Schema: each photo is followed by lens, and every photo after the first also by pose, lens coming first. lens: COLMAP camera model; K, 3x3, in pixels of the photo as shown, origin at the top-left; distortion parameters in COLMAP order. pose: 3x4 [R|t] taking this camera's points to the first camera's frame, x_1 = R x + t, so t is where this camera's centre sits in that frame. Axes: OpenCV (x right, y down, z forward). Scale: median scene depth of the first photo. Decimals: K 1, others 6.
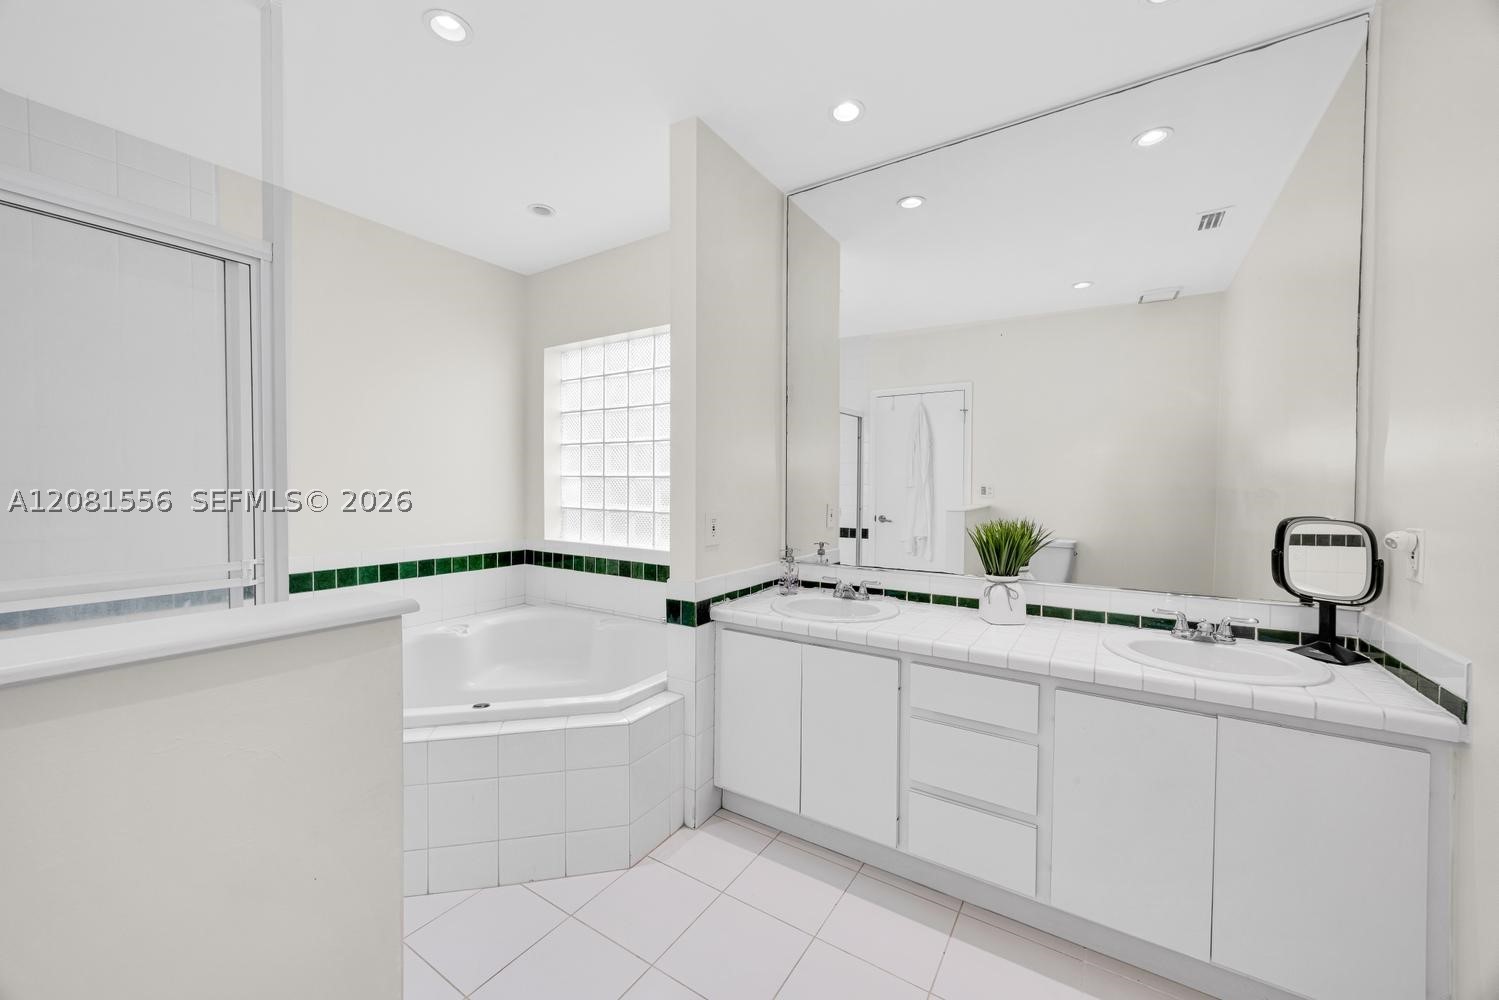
lens RADIAL K [[566.6, 0, 740.8], [0, 566.6, 503.2], [0, 0, 1]] dist [-0.003026, 0.000613]
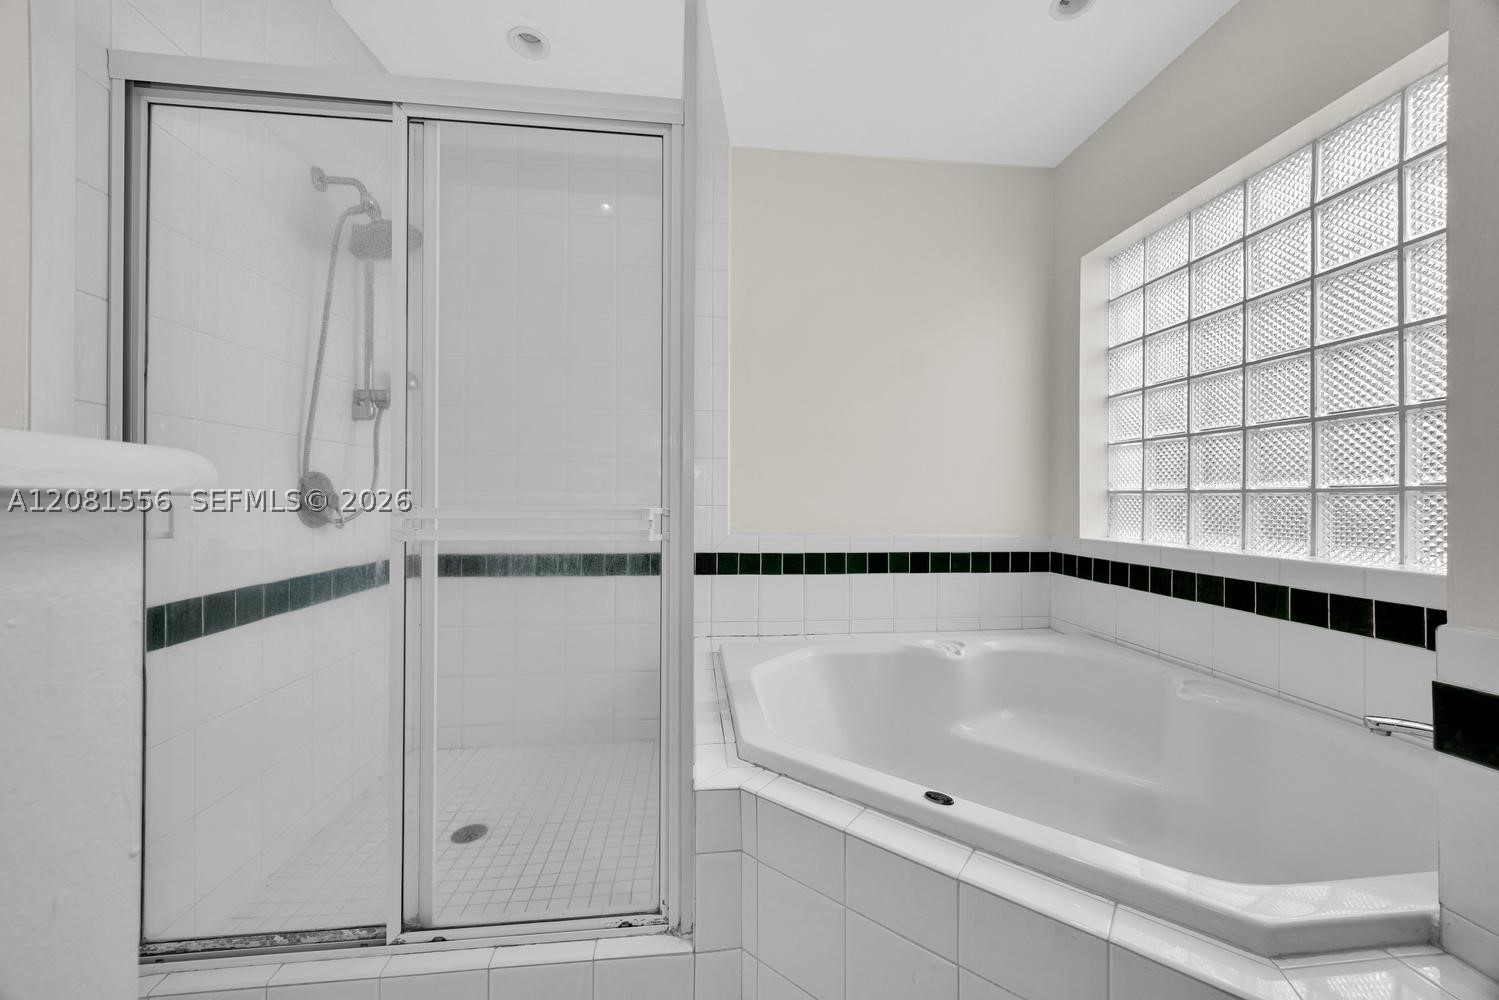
lens RADIAL K [[566.6, 0, 753.7], [0, 566.6, 496.5], [0, 0, 1]] dist [-0.003026, 0.000613]
pose [[0.645603, -0.004397, -0.763660, -0.098096], [-0.028752, 0.999135, -0.030059, 0.055243], [0.763131, 0.041363, 0.644918, 0.317813]]
